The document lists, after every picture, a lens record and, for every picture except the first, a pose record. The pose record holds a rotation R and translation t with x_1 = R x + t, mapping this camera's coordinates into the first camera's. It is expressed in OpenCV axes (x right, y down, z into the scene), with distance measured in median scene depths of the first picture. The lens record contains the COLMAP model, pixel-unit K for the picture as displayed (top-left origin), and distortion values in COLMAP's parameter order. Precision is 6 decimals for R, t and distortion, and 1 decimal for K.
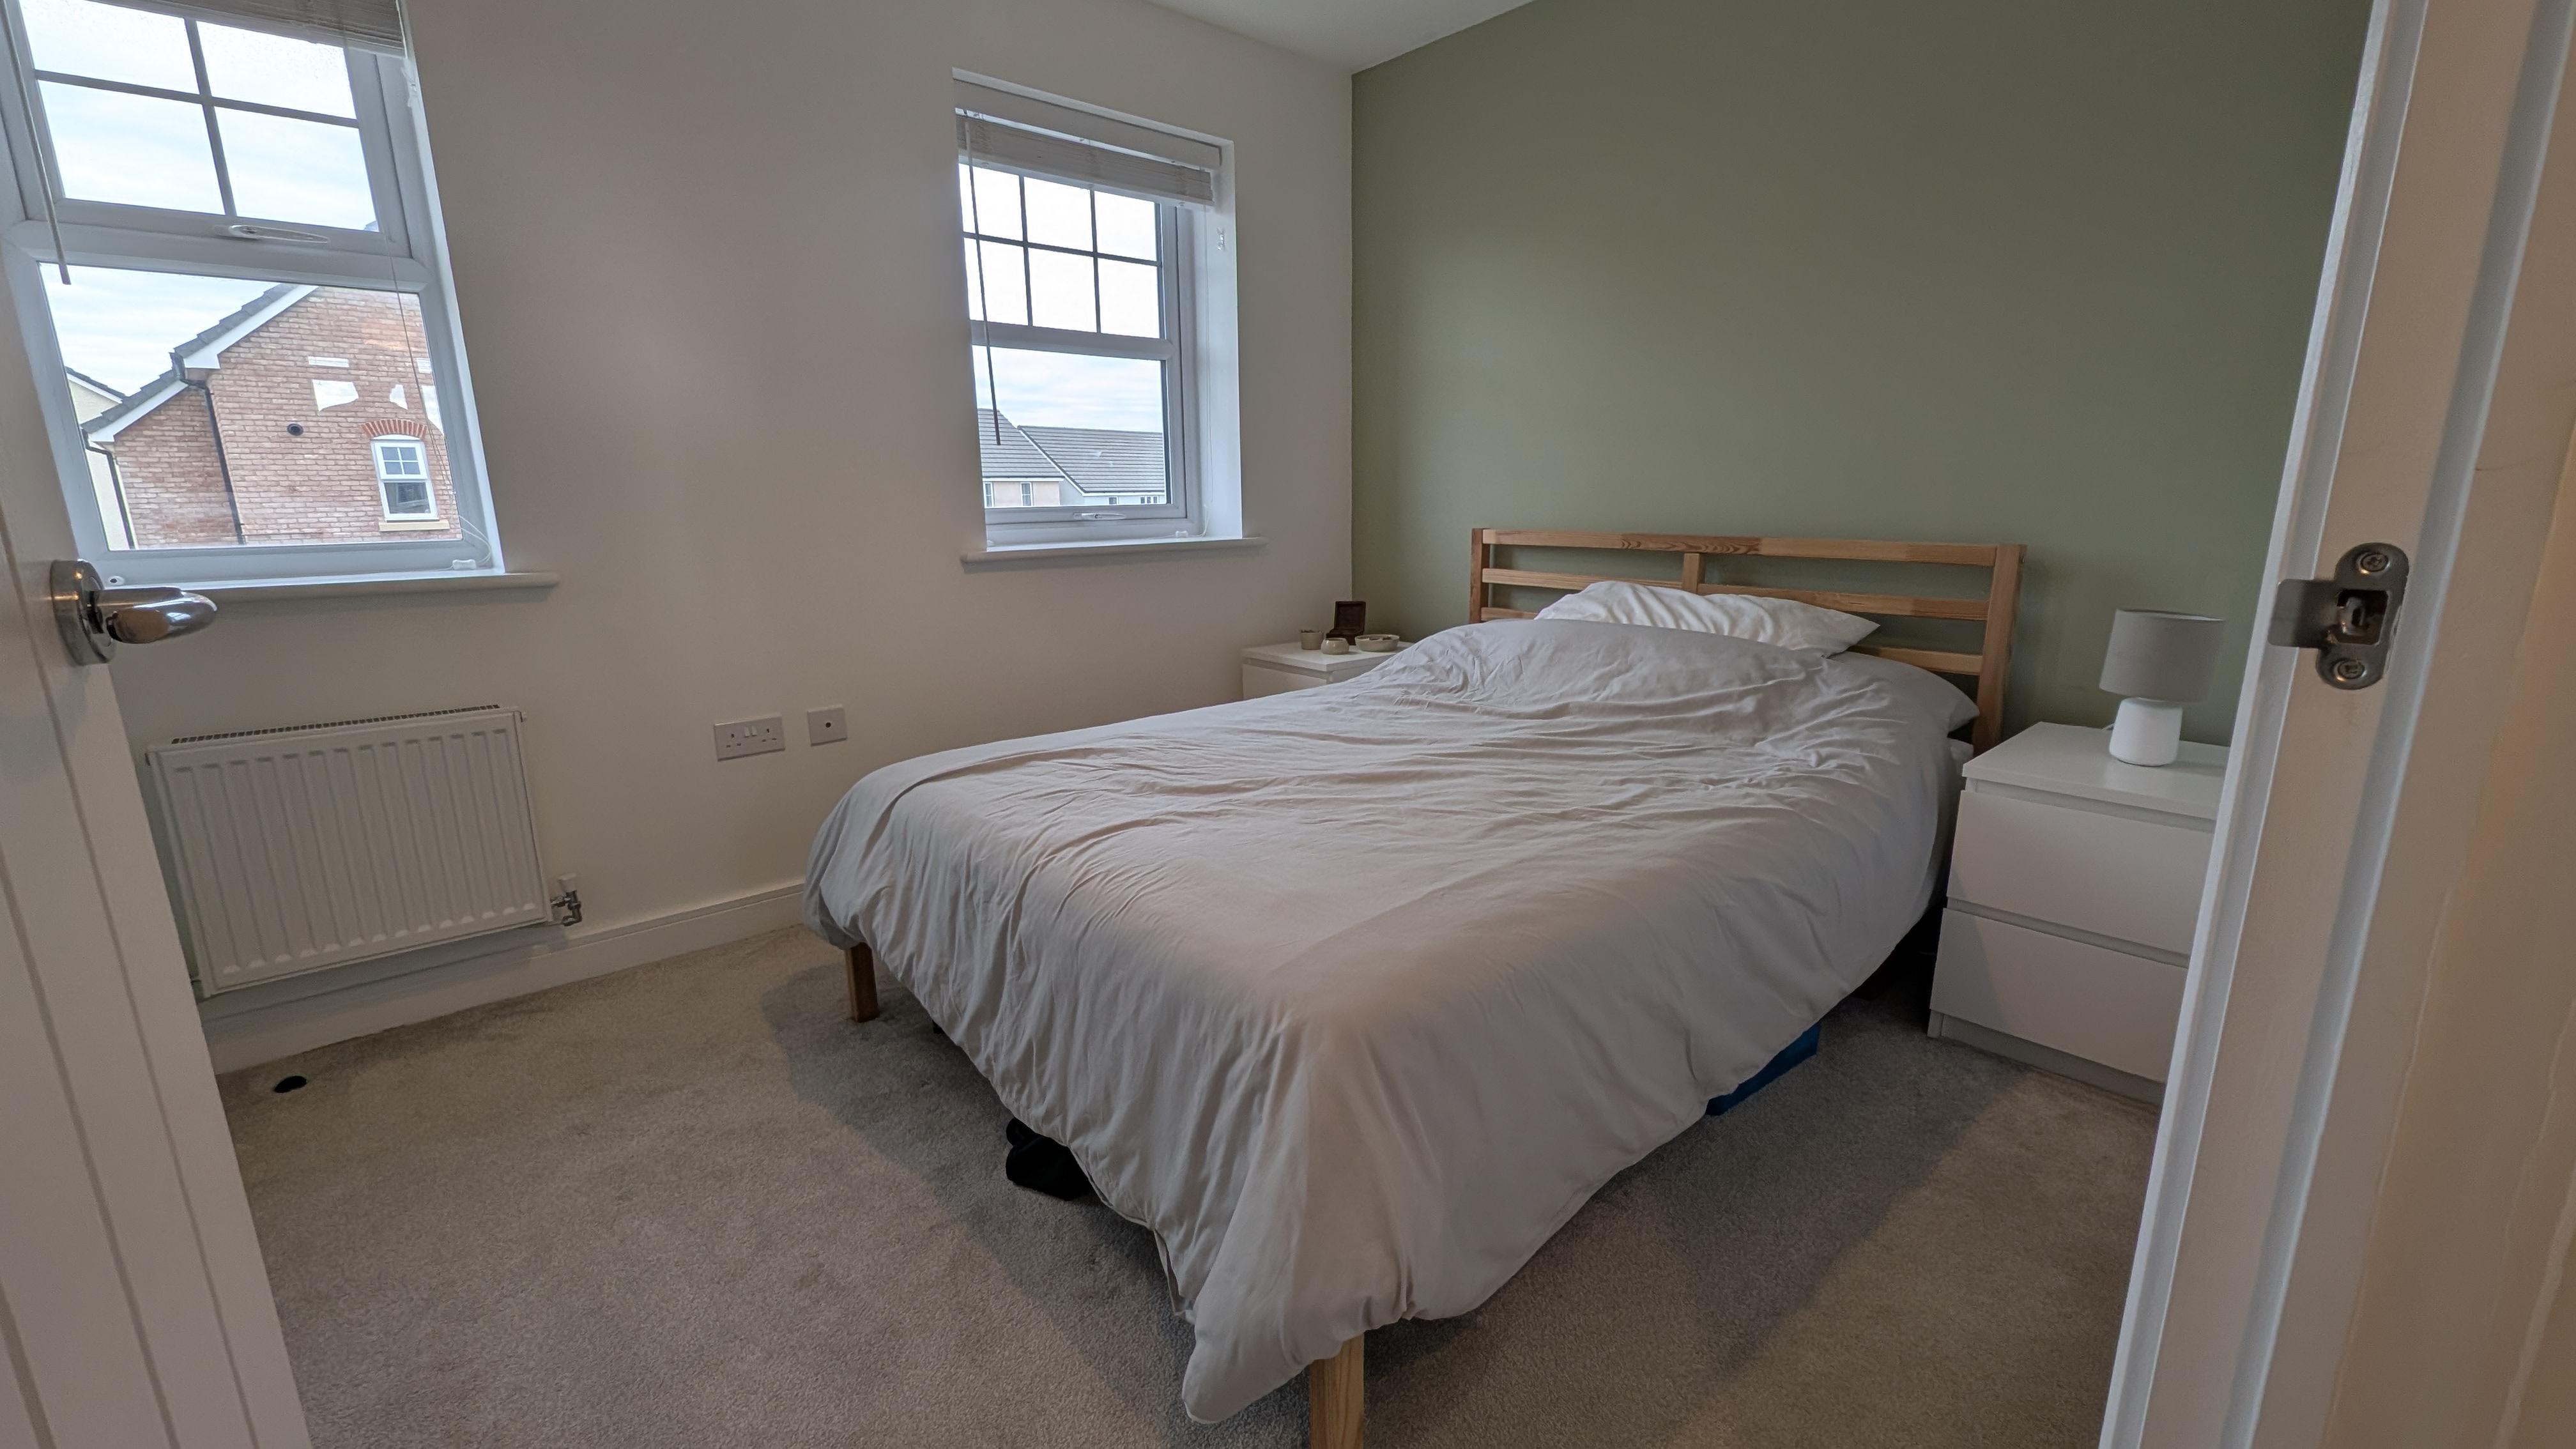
lens RADIAL K [[1056.2, 0, 1287.0], [0, 1056.2, 729.7], [0, 0, 1]] dist [0.010062, 0.000090]
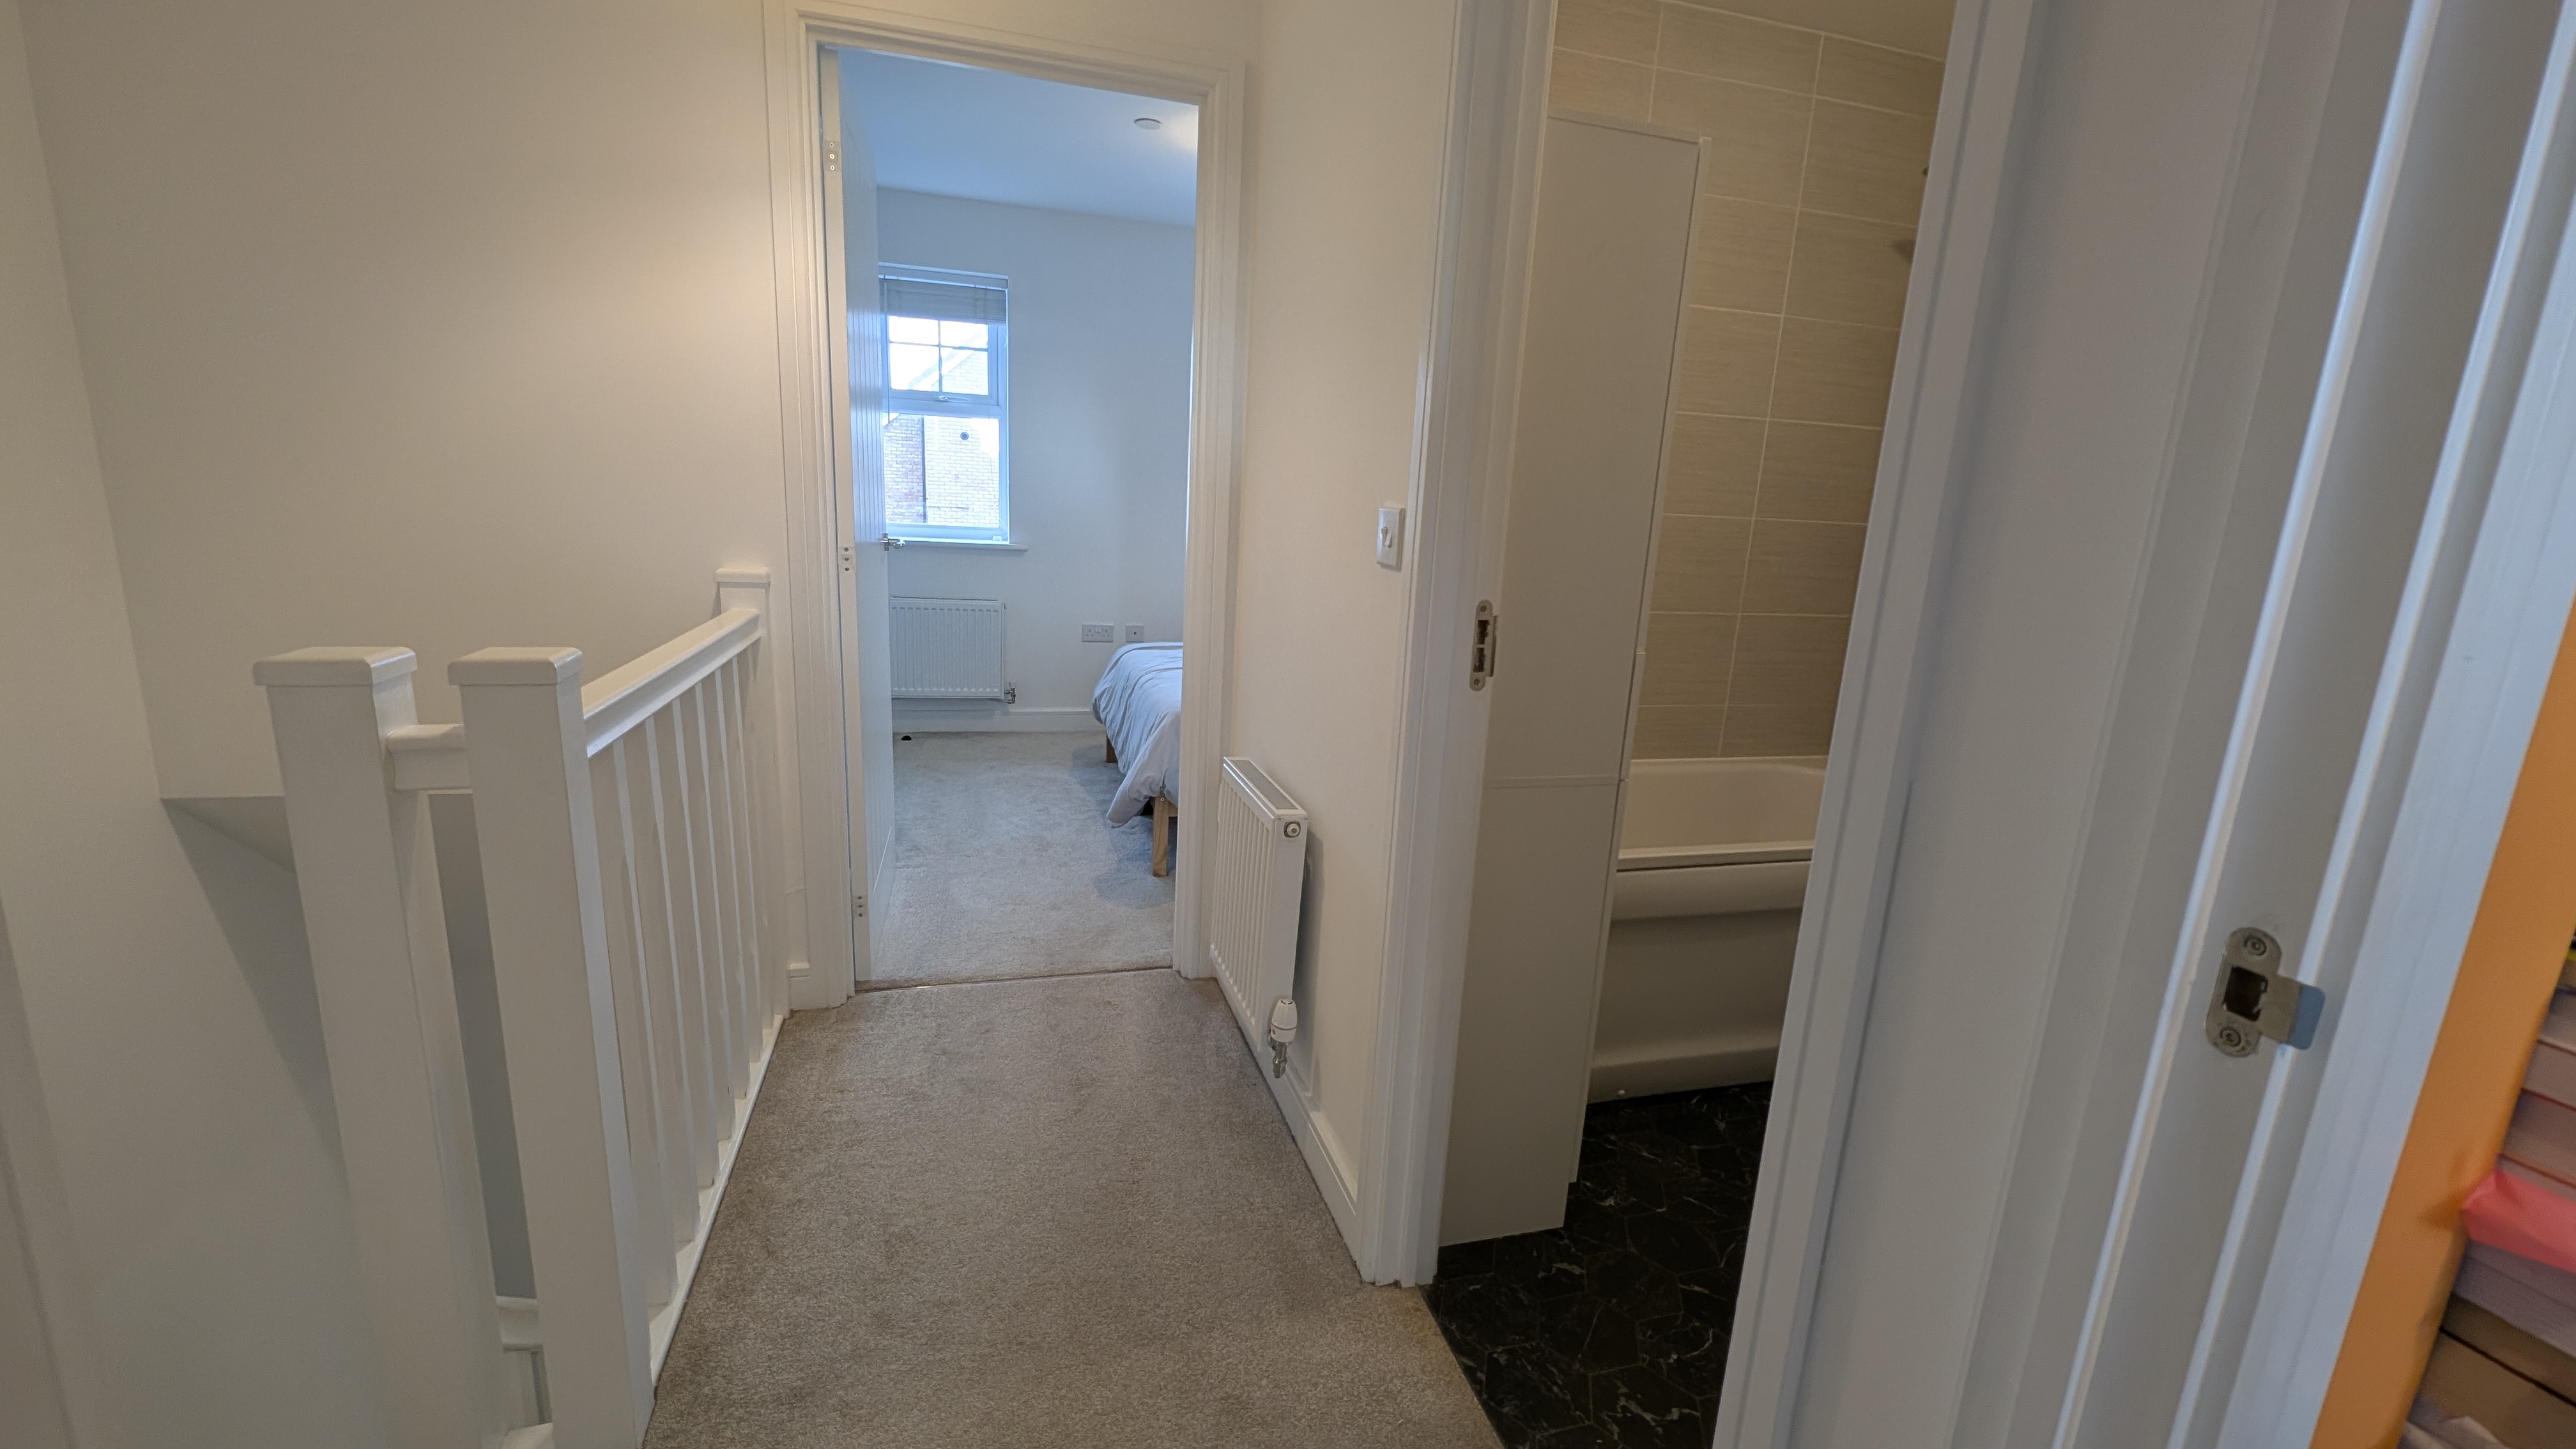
lens RADIAL K [[1056.2, 0, 1287.0], [0, 1056.2, 729.7], [0, 0, 1]] dist [0.010062, 0.000090]
pose [[0.900168, 0.148620, -0.409402, 0.813161], [-0.154055, 0.987862, 0.019886, 0.114048], [0.407389, 0.045169, 0.912137, -0.832041]]
